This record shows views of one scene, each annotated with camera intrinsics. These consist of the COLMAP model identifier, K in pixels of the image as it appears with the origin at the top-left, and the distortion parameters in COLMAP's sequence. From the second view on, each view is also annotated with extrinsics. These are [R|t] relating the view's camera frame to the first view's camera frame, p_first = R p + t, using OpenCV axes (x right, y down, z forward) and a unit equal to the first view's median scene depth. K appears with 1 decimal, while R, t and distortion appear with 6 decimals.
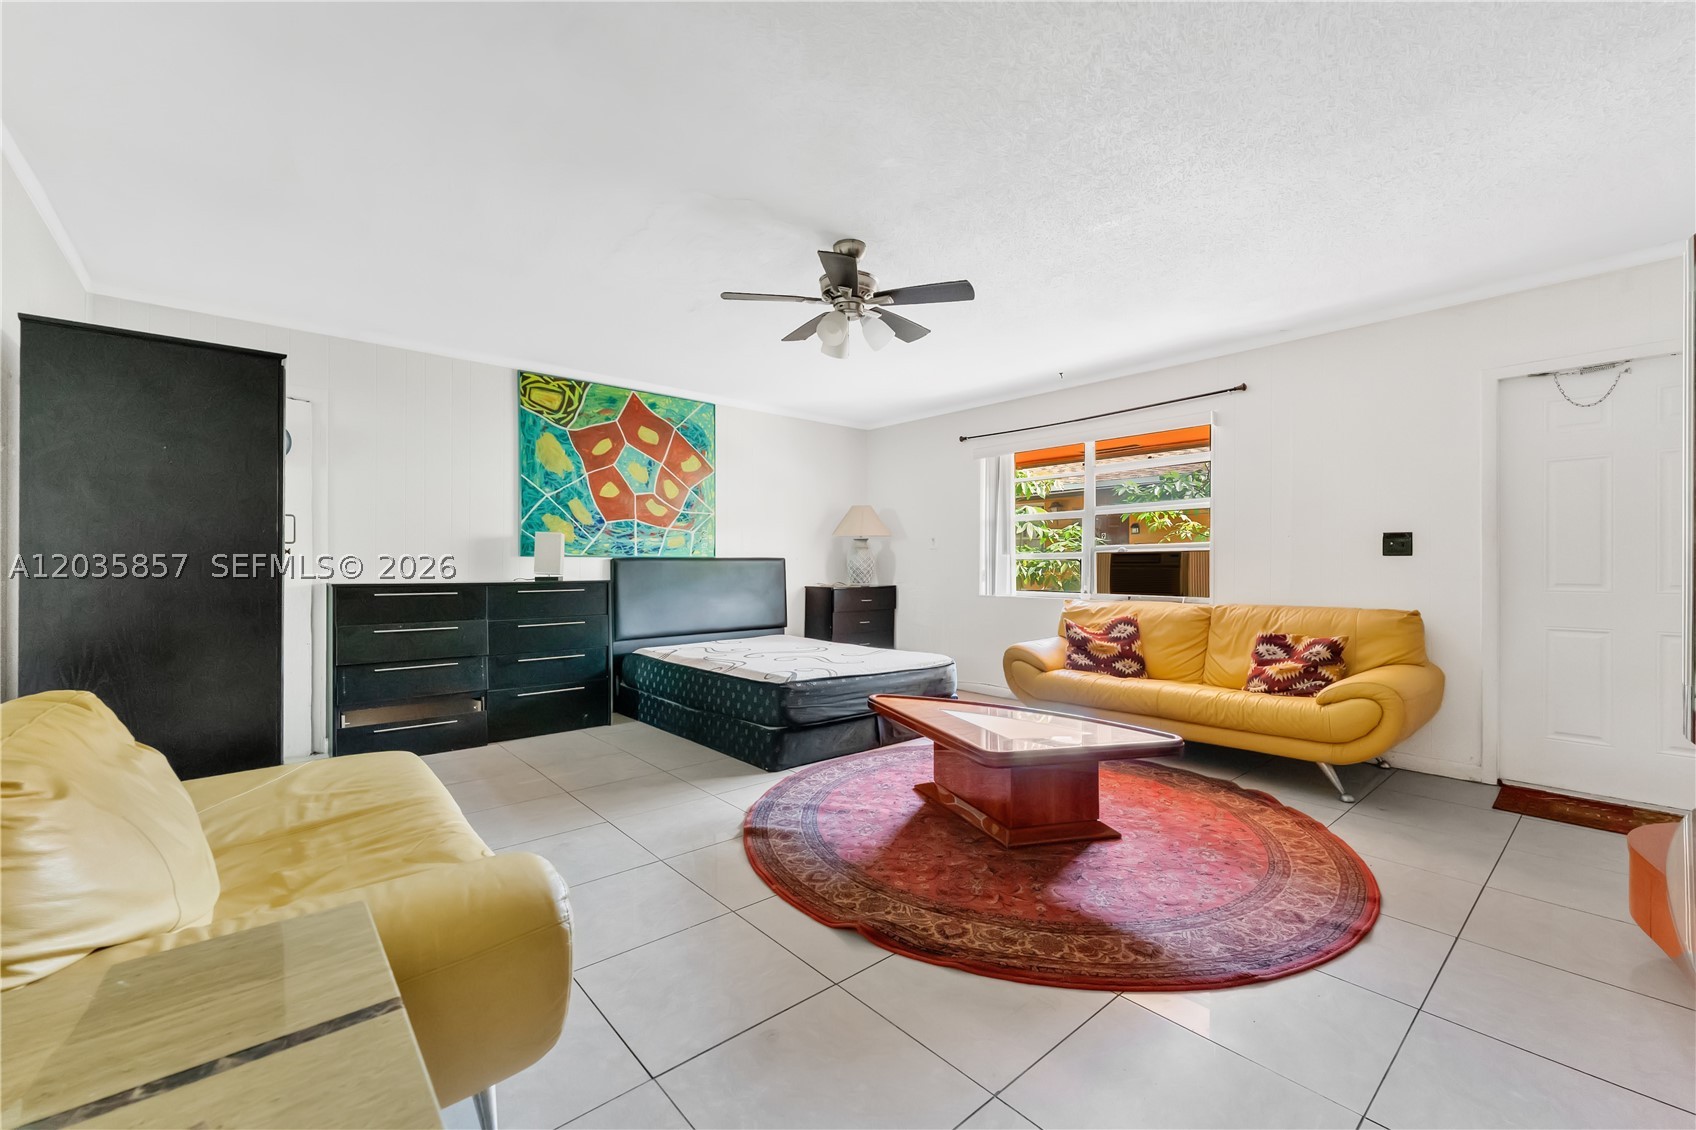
lens RADIAL K [[696.0, 0, 845.3], [0, 696.0, 565.9], [0, 0, 1]] dist [0.001212, 0.000101]
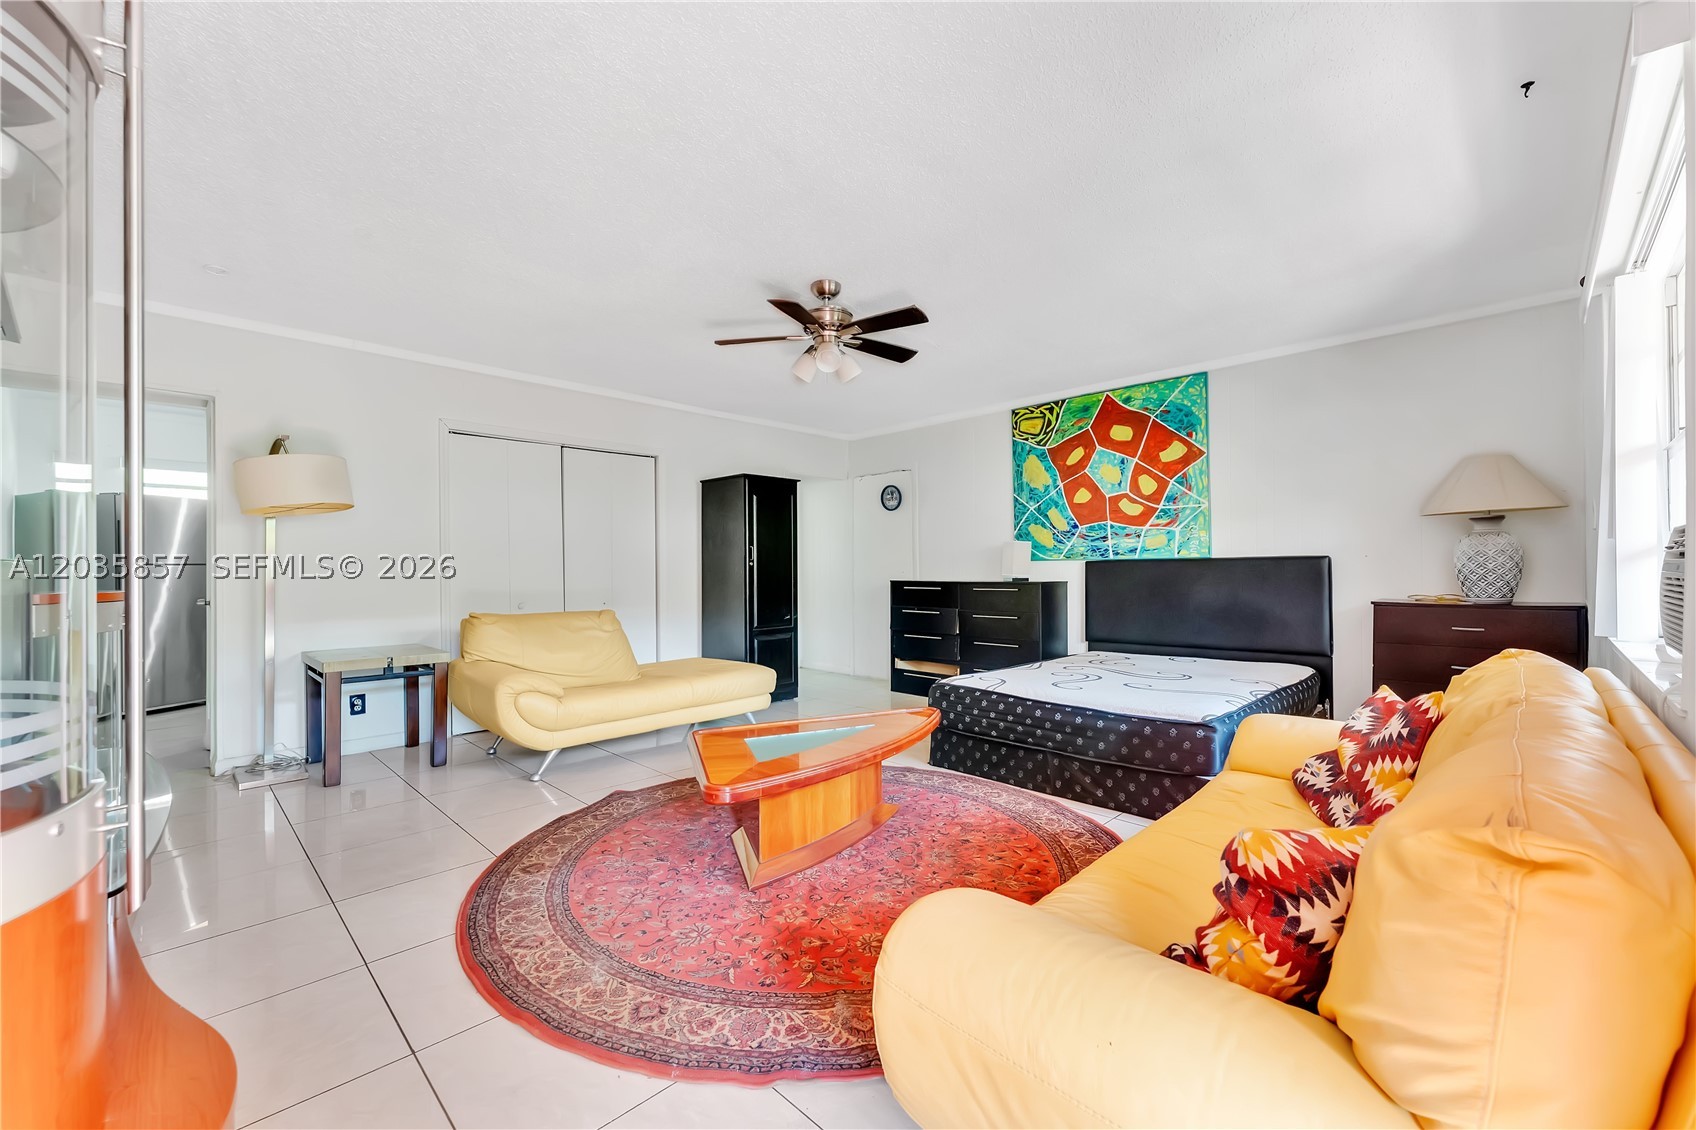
lens RADIAL K [[696.0, 0, 846.6], [0, 696.0, 568.0], [0, 0, 1]] dist [0.001212, 0.000101]
pose [[0.066762, -0.002563, -0.997766, 0.686770], [0.006006, 0.999980, -0.002167, -0.000602], [0.997751, -0.005848, 0.066776, 0.583860]]
